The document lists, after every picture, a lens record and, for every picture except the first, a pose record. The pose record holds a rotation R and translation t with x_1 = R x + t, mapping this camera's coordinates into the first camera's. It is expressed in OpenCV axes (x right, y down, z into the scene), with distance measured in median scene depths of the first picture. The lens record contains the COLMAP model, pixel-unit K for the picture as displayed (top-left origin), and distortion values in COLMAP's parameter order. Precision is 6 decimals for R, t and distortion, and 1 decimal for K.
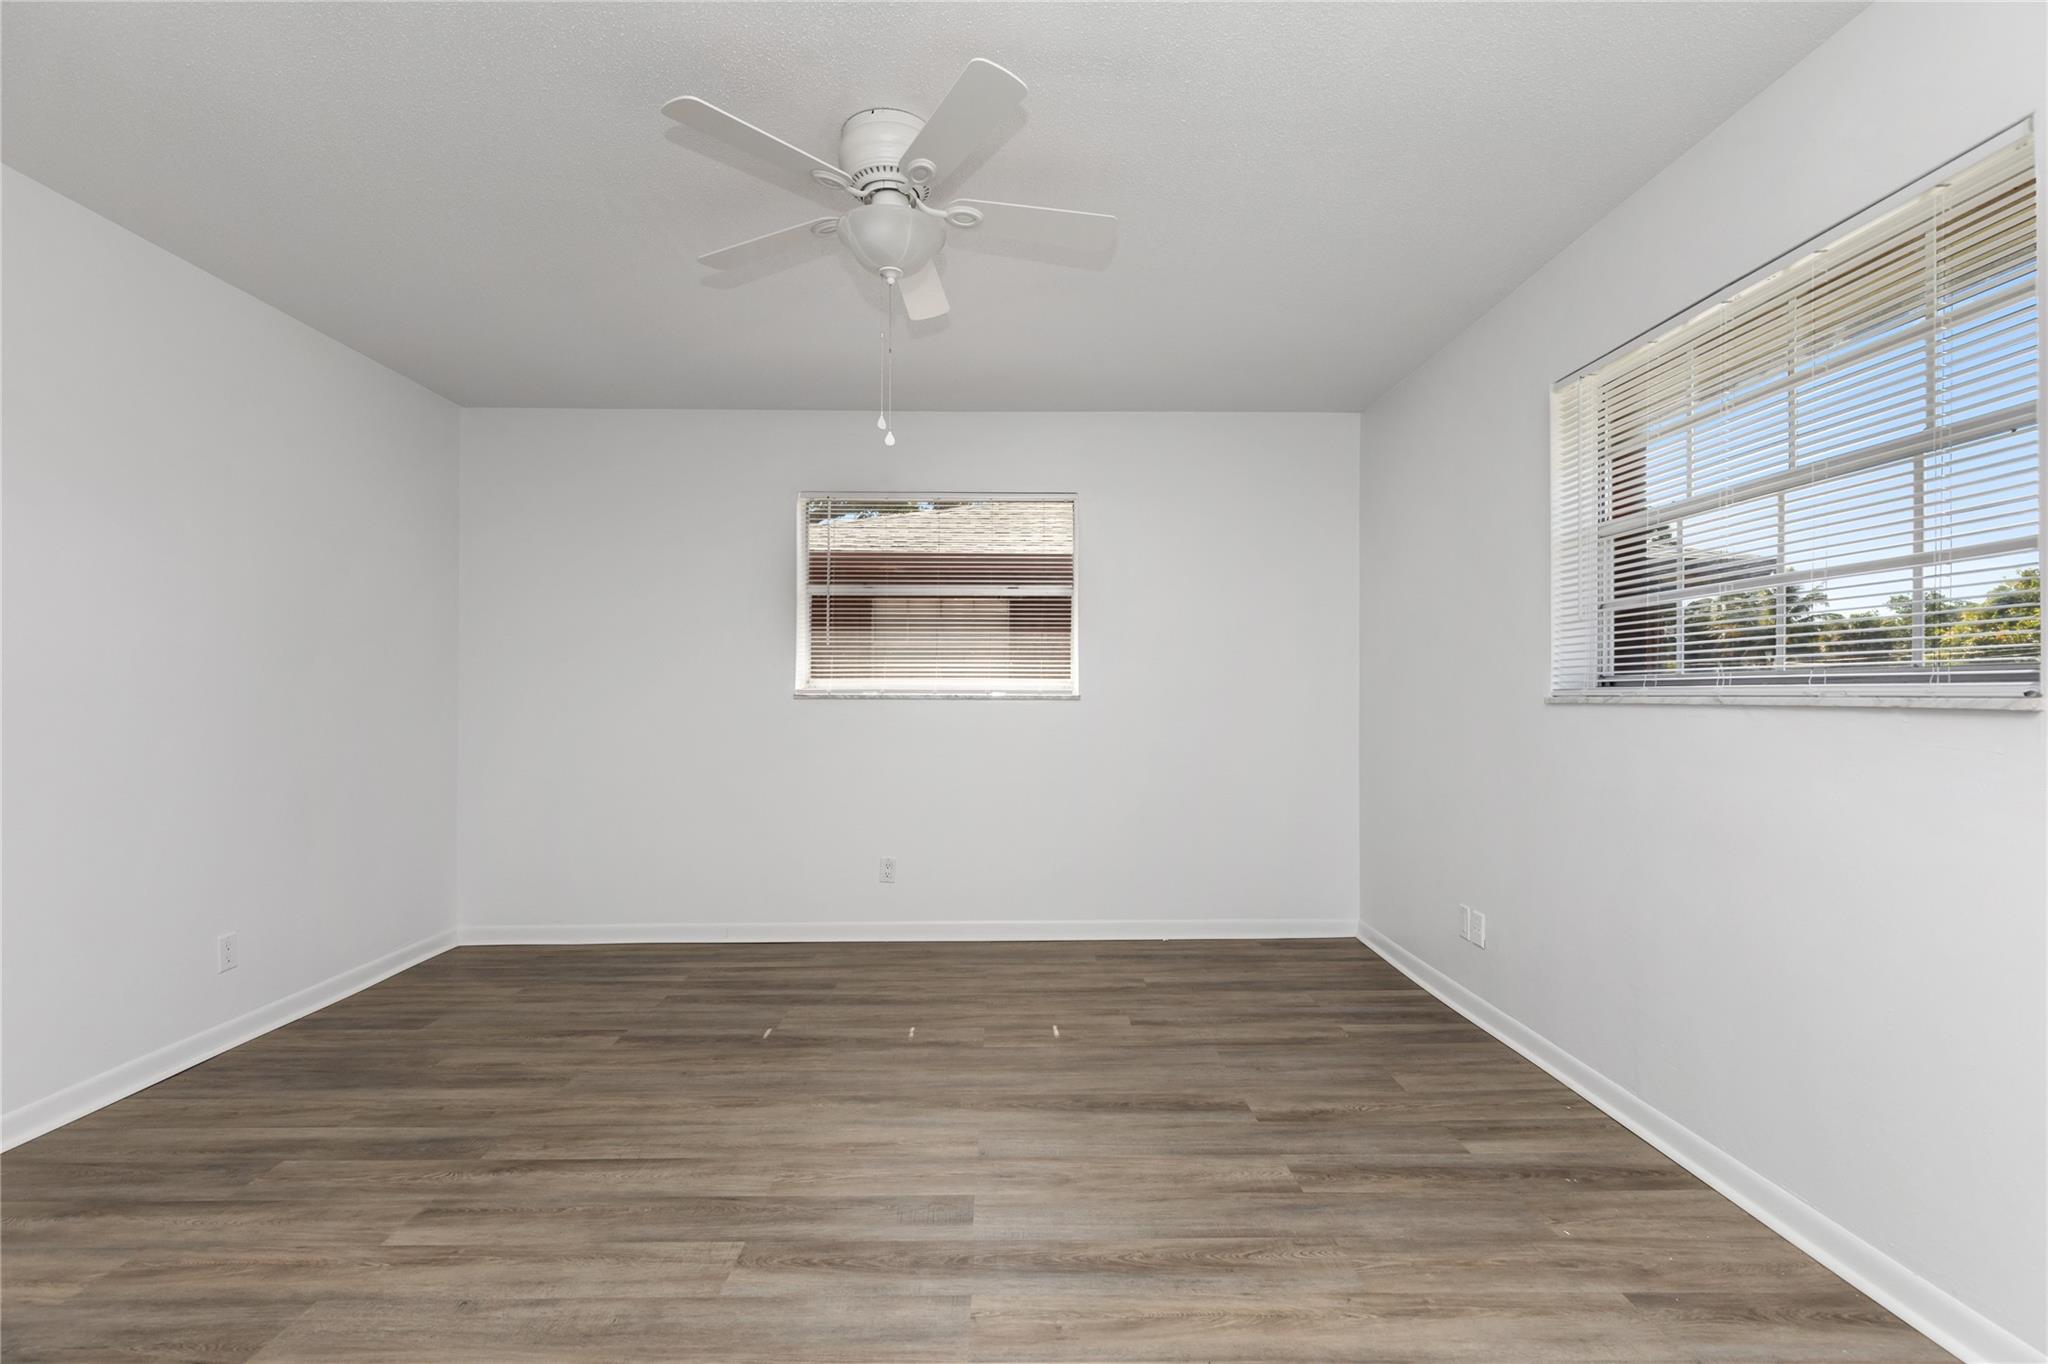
lens RADIAL K [[924.9, 0, 1003.3], [0, 924.9, 688.0], [0, 0, 1]] dist [0.013449, -0.004370]
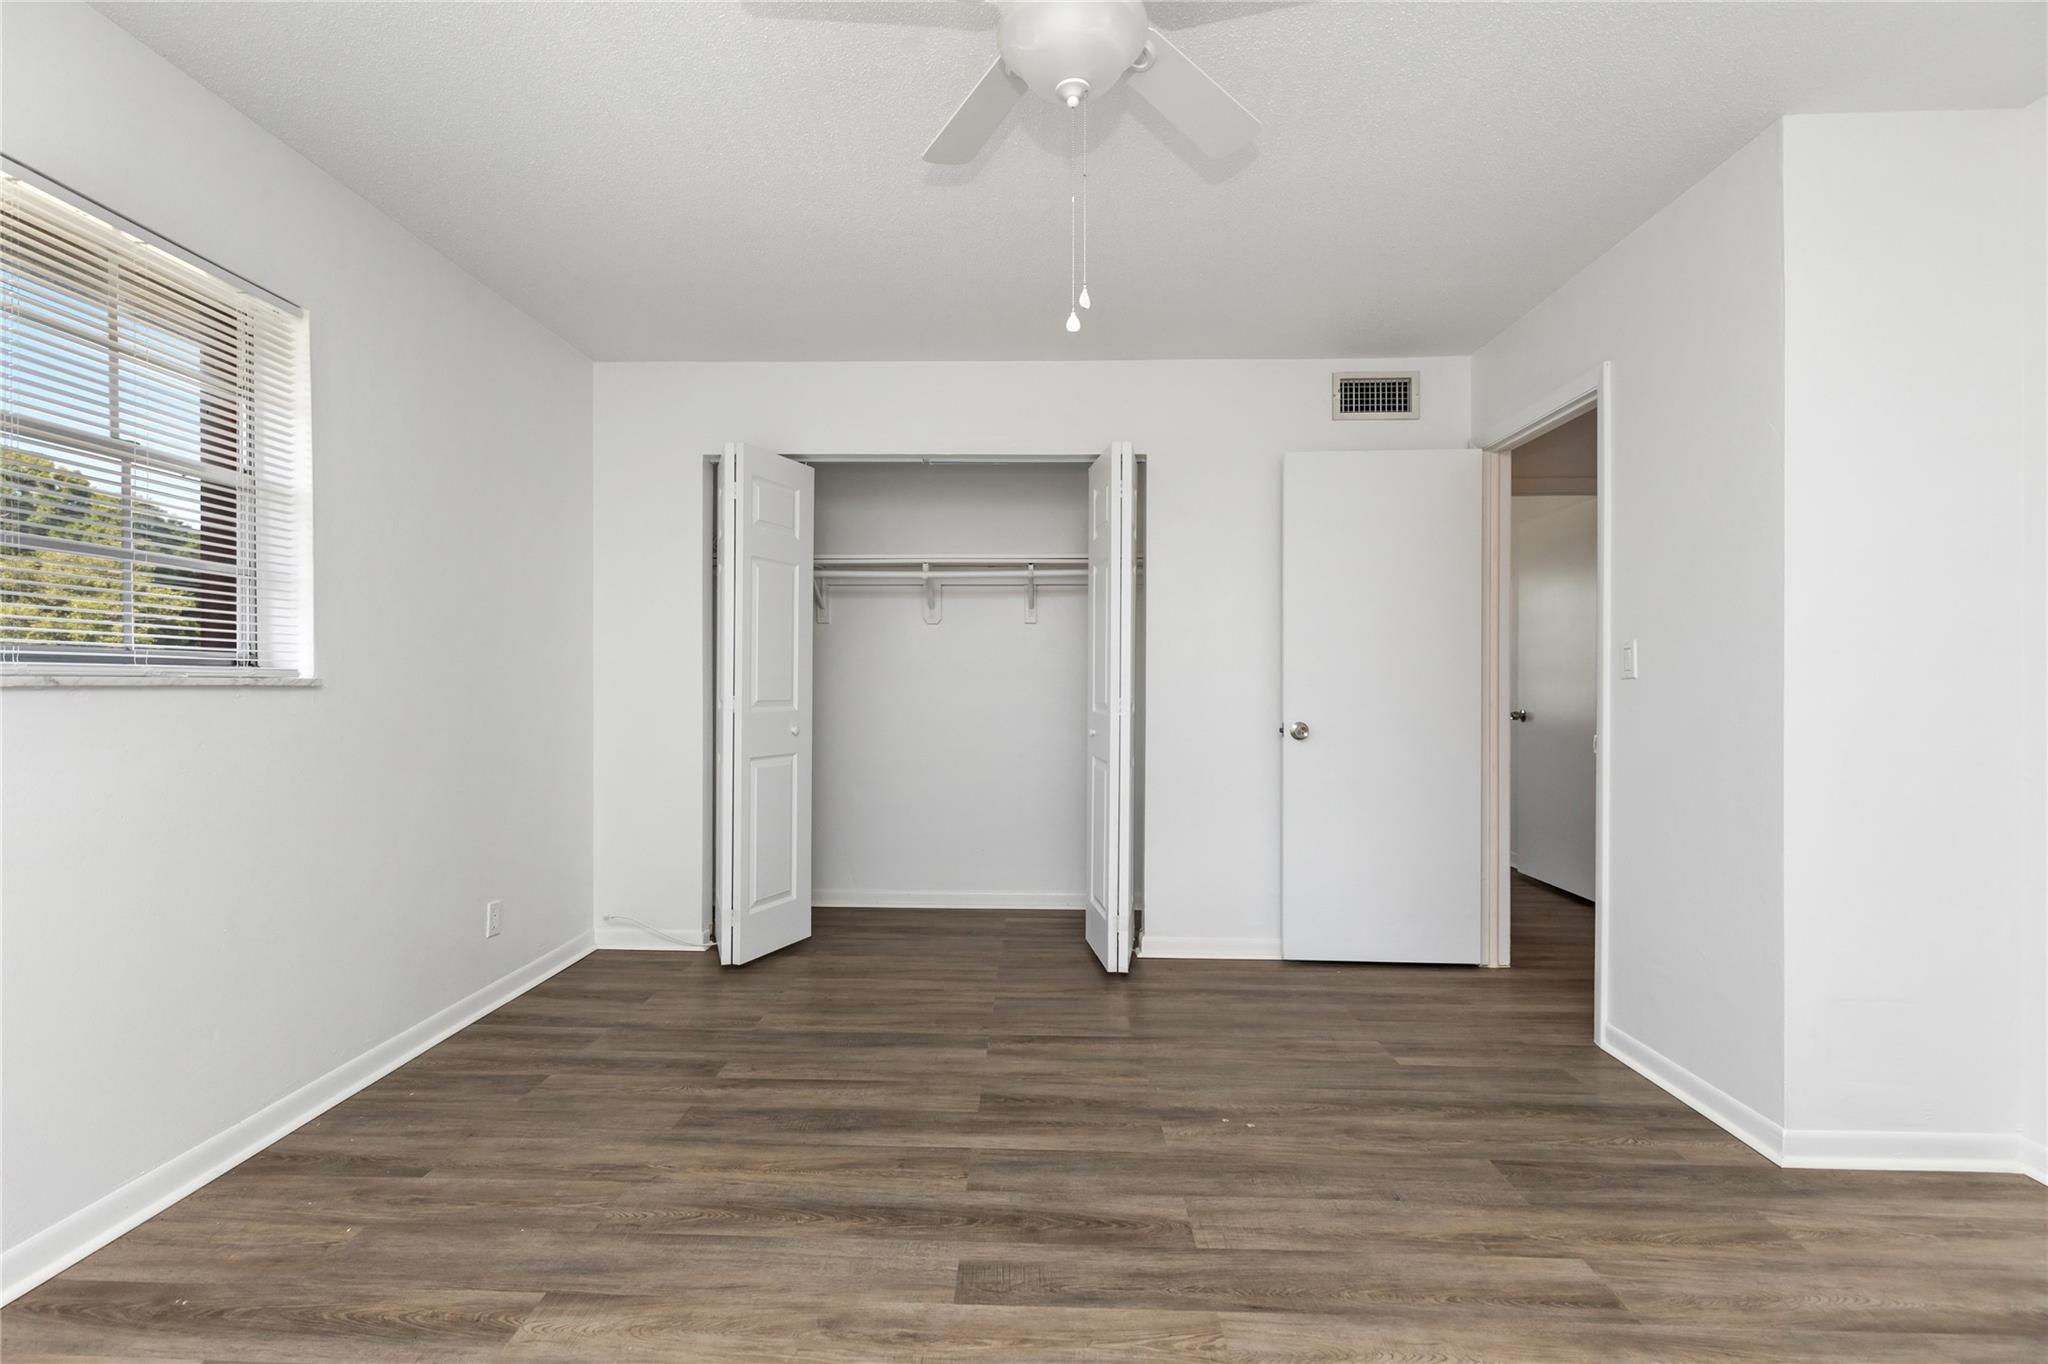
lens RADIAL K [[924.9, 0, 1003.3], [0, 924.9, 688.0], [0, 0, 1]] dist [0.013449, -0.004370]
pose [[-0.999295, -0.004794, 0.037232, -0.087744], [-0.004844, 0.999987, -0.001244, 0.014664], [-0.037225, -0.001424, -0.999306, 1.562527]]
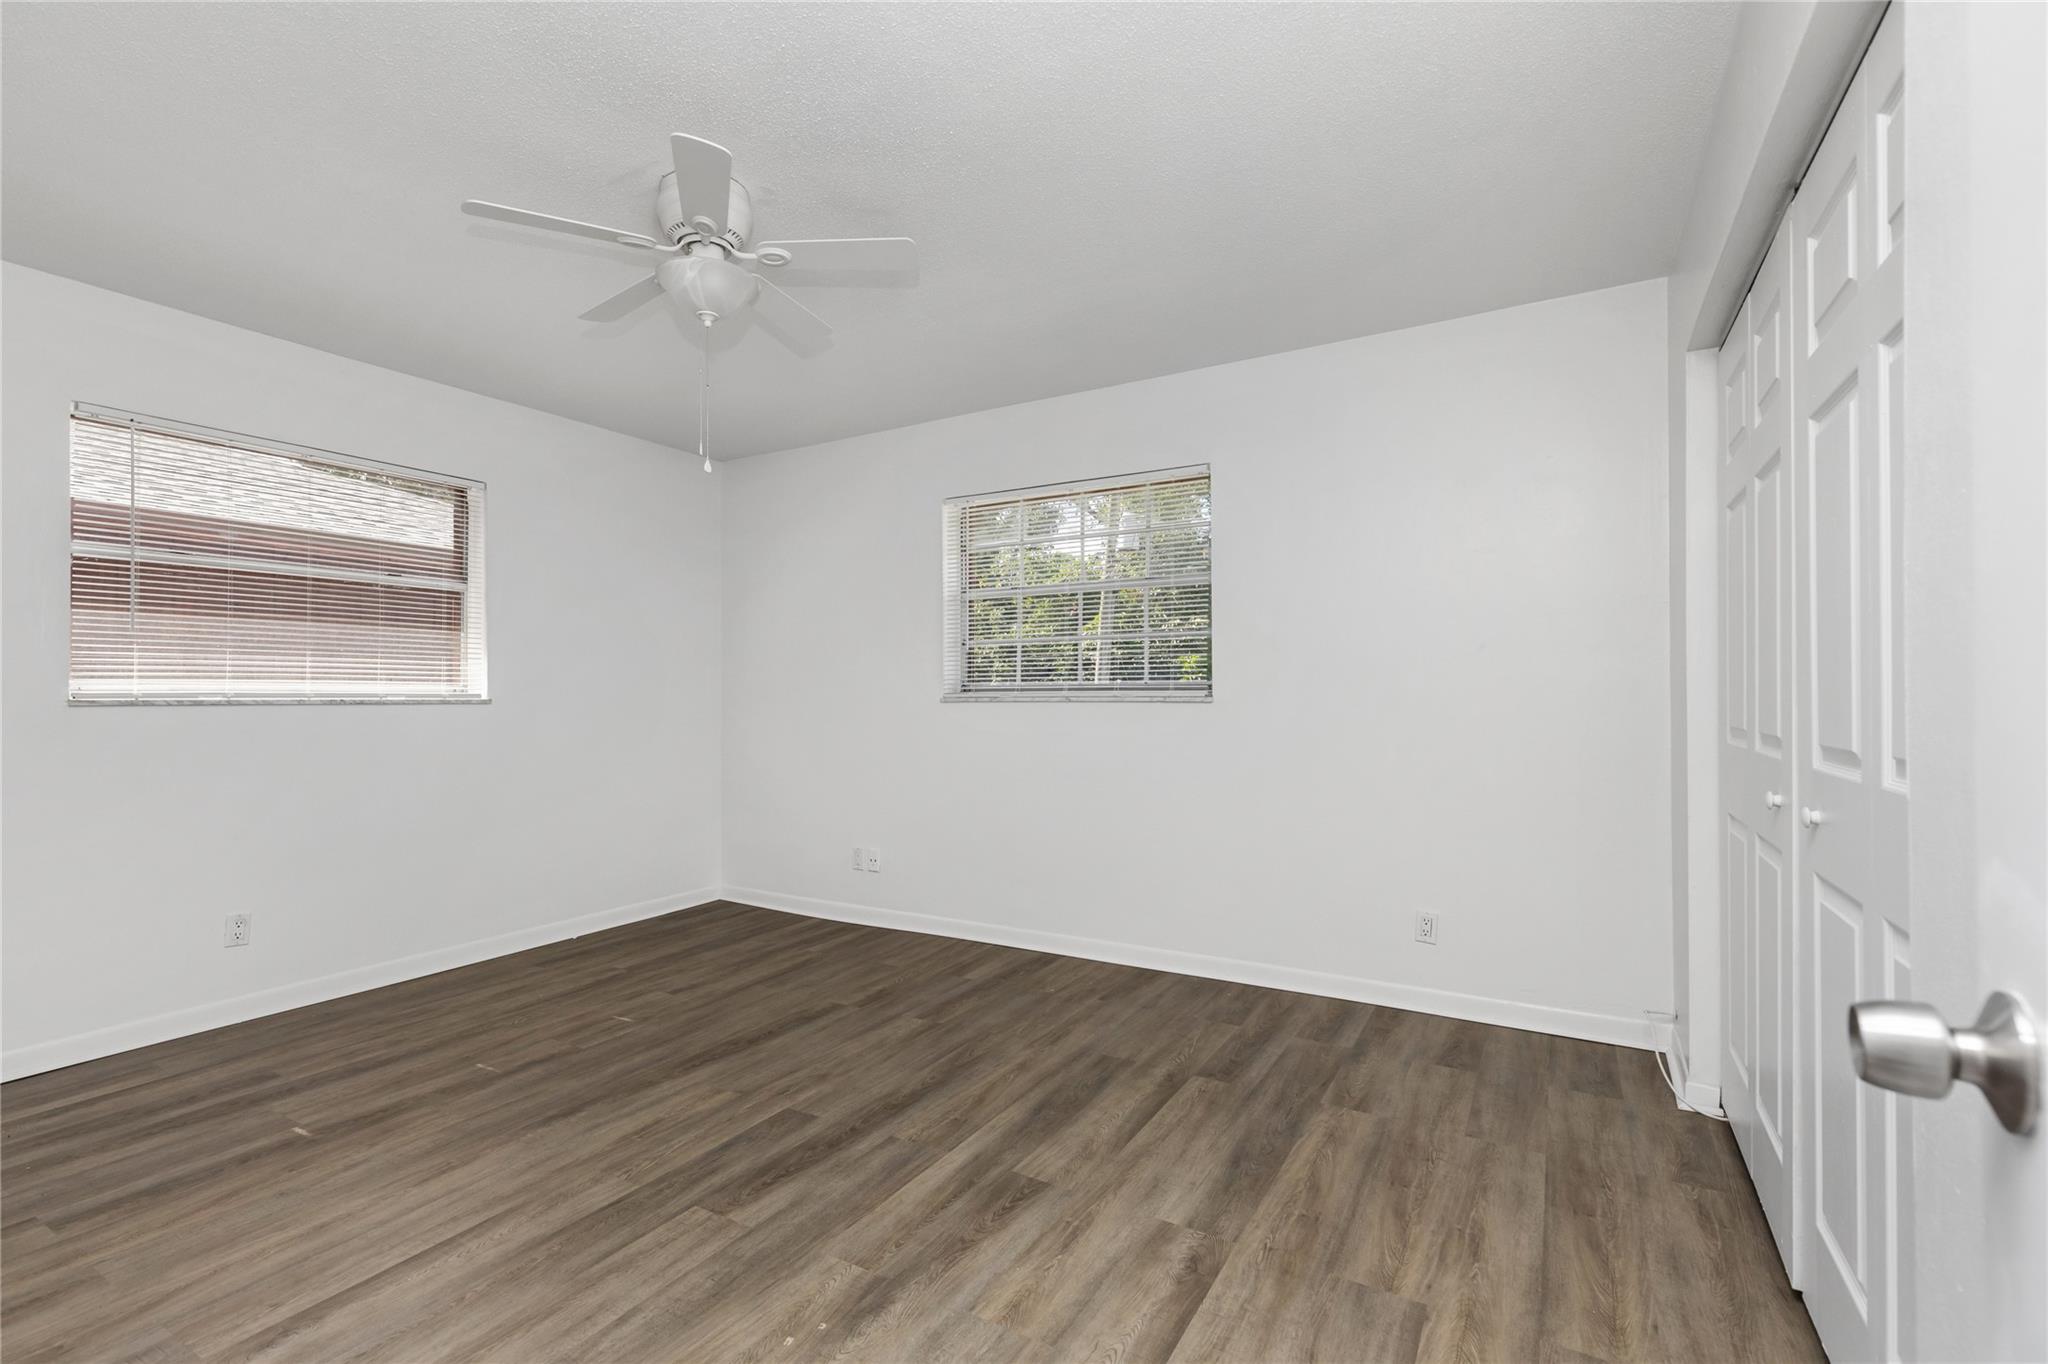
lens RADIAL K [[924.9, 0, 1003.3], [0, 924.9, 688.0], [0, 0, 1]] dist [0.013449, -0.004370]
pose [[0.521505, 0.005904, 0.853228, -0.804133], [-0.001706, 0.999981, -0.005877, 0.001654], [-0.853247, 0.001610, 0.521505, 0.105993]]
